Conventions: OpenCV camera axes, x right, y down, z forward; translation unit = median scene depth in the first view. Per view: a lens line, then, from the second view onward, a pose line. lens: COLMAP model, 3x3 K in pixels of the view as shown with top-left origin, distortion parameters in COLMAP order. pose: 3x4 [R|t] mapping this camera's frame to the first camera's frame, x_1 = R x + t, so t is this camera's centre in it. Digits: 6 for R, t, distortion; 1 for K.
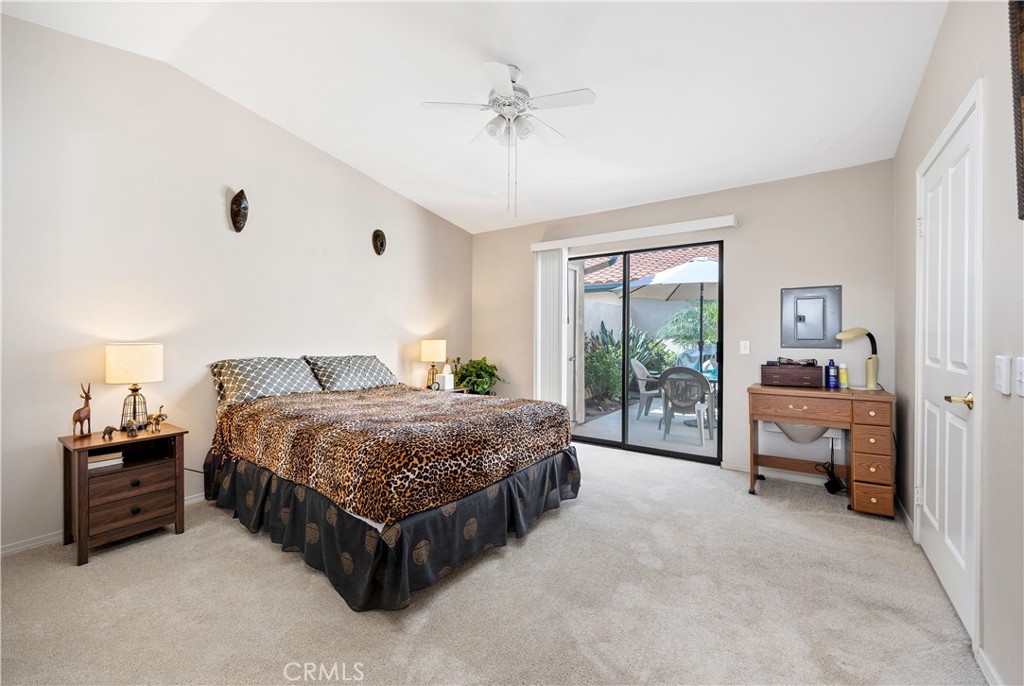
lens RADIAL K [[411.2, 0, 516.7], [0, 411.2, 340.0], [0, 0, 1]] dist [-0.001123, 0.000217]
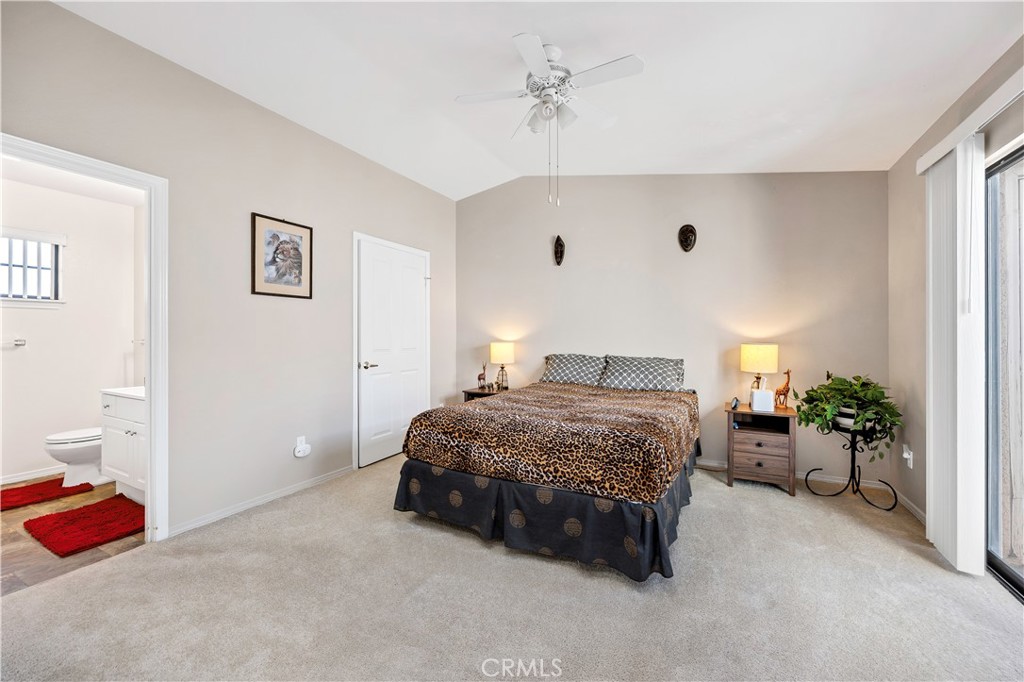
lens RADIAL K [[413.5, 0, 511.2], [0, 413.5, 334.8], [0, 0, 1]] dist [0.002238, 0.000250]
pose [[0.135558, -0.000959, -0.990769, 0.973485], [-0.011738, 0.999928, -0.002574, -0.019405], [0.990700, 0.011979, 0.135537, 0.863268]]
